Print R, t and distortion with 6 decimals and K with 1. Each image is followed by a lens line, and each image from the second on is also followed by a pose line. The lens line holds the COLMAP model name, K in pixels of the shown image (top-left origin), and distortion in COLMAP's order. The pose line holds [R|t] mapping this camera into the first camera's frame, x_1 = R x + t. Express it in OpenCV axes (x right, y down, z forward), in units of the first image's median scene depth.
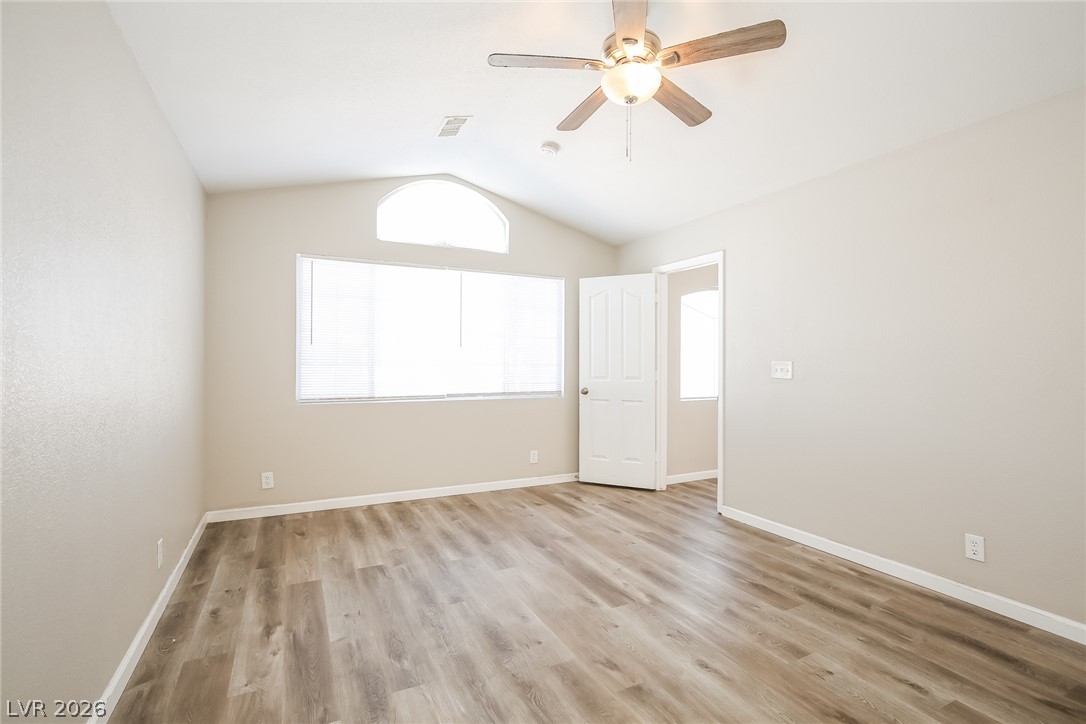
lens RADIAL K [[518.5, 0, 550.2], [0, 518.5, 362.2], [0, 0, 1]] dist [0.001189, 0.000362]
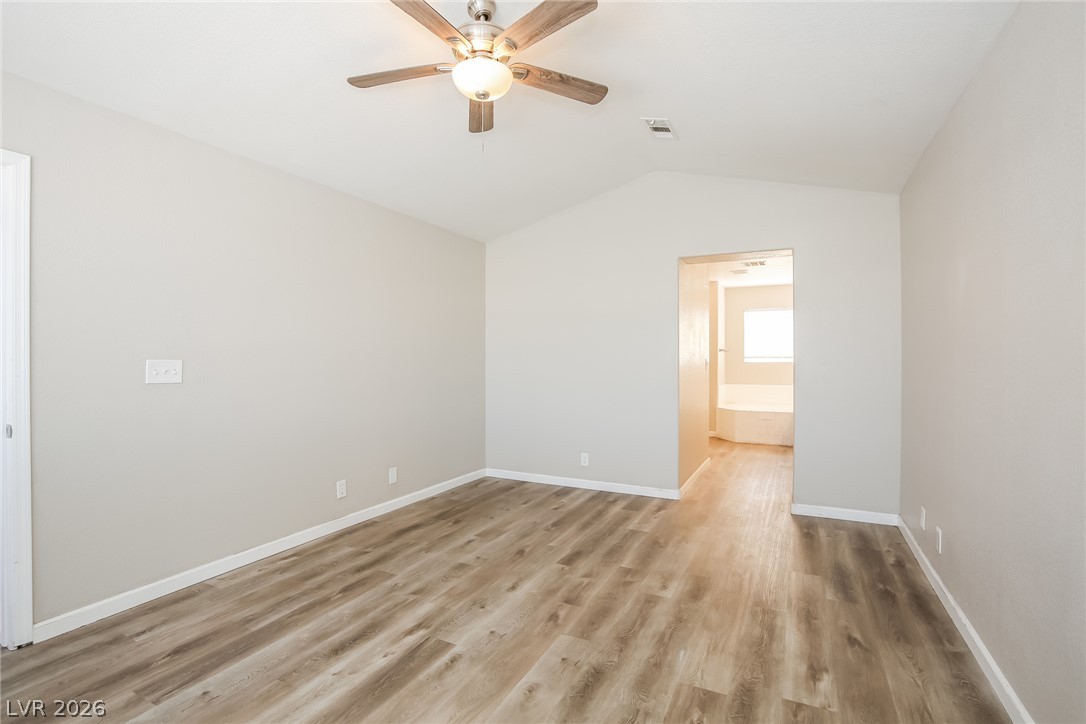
lens RADIAL K [[518.5, 0, 547.3], [0, 518.5, 359.8], [0, 0, 1]] dist [0.001189, 0.000362]
pose [[-0.605558, -0.003951, 0.795791, -0.688304], [-0.001805, 0.999992, 0.003591, -0.008055], [-0.795799, 0.000738, -0.605561, 1.459157]]
